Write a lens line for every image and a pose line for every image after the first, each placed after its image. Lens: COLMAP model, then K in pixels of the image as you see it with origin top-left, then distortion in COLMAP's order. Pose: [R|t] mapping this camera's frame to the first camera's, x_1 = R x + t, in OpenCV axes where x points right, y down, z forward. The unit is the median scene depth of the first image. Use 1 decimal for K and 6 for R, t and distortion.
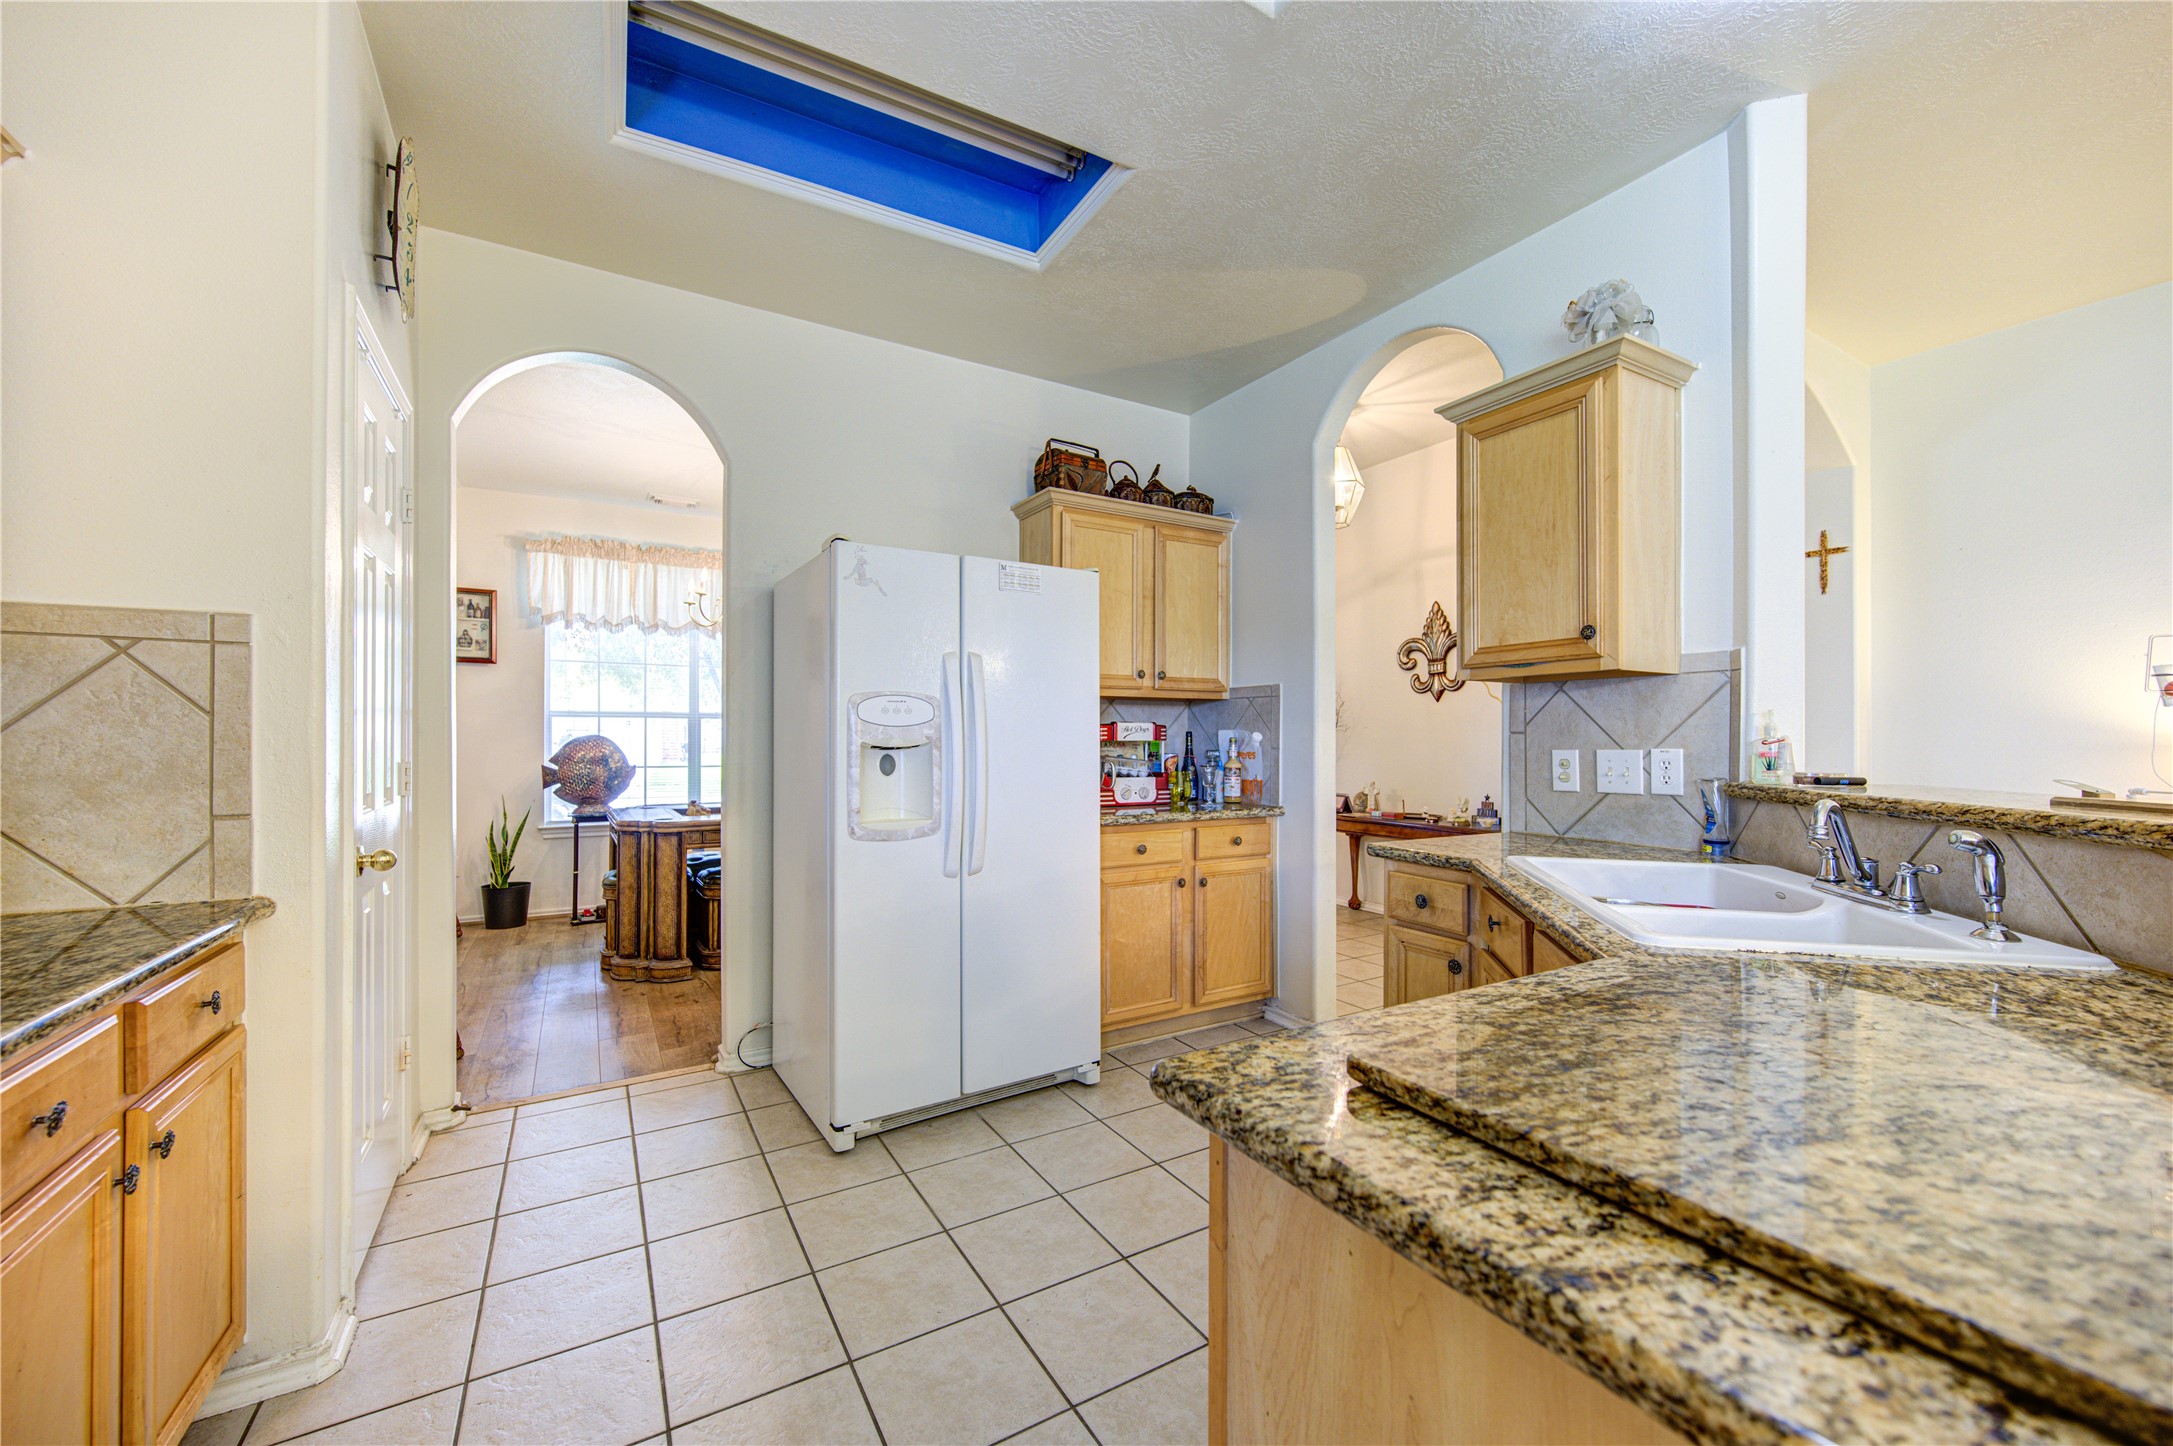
lens RADIAL K [[863.7, 0, 1095.1], [0, 863.7, 736.8], [0, 0, 1]] dist [-0.000406, 0.001095]
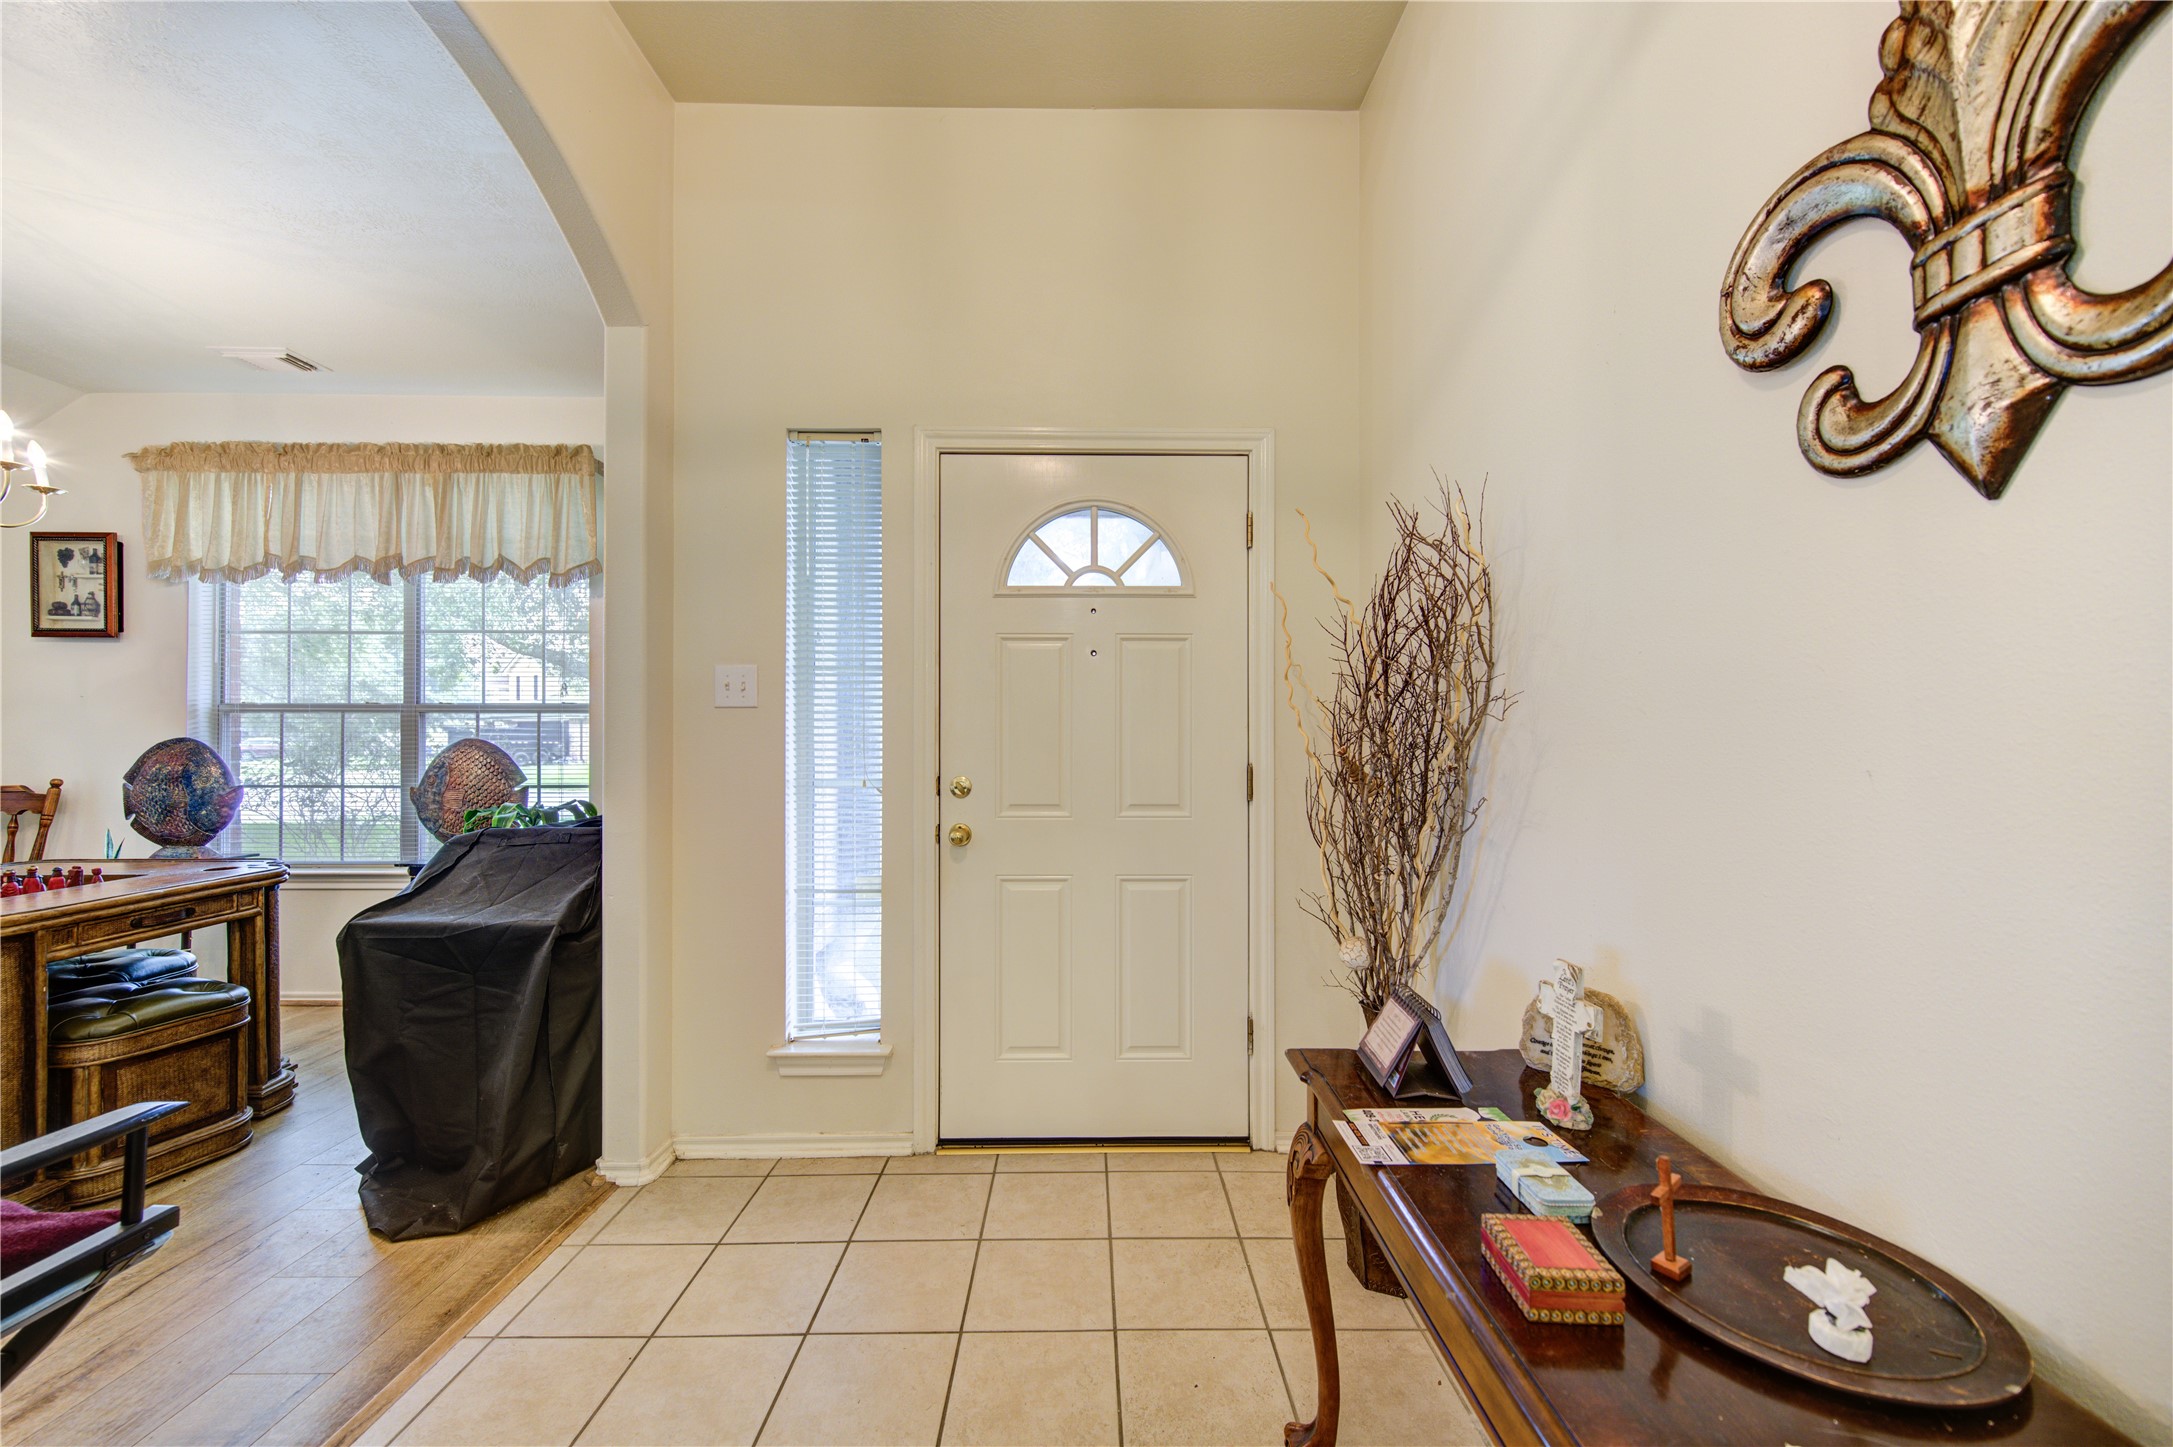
lens RADIAL K [[847.8, 0, 1091.2], [0, 847.8, 736.1], [0, 0, 1]] dist [-0.007869, 0.003492]
pose [[0.867525, -0.002920, -0.497384, 0.575611], [0.000706, 0.999989, -0.004639, -0.001014], [0.497393, 0.003673, 0.867518, 1.380452]]
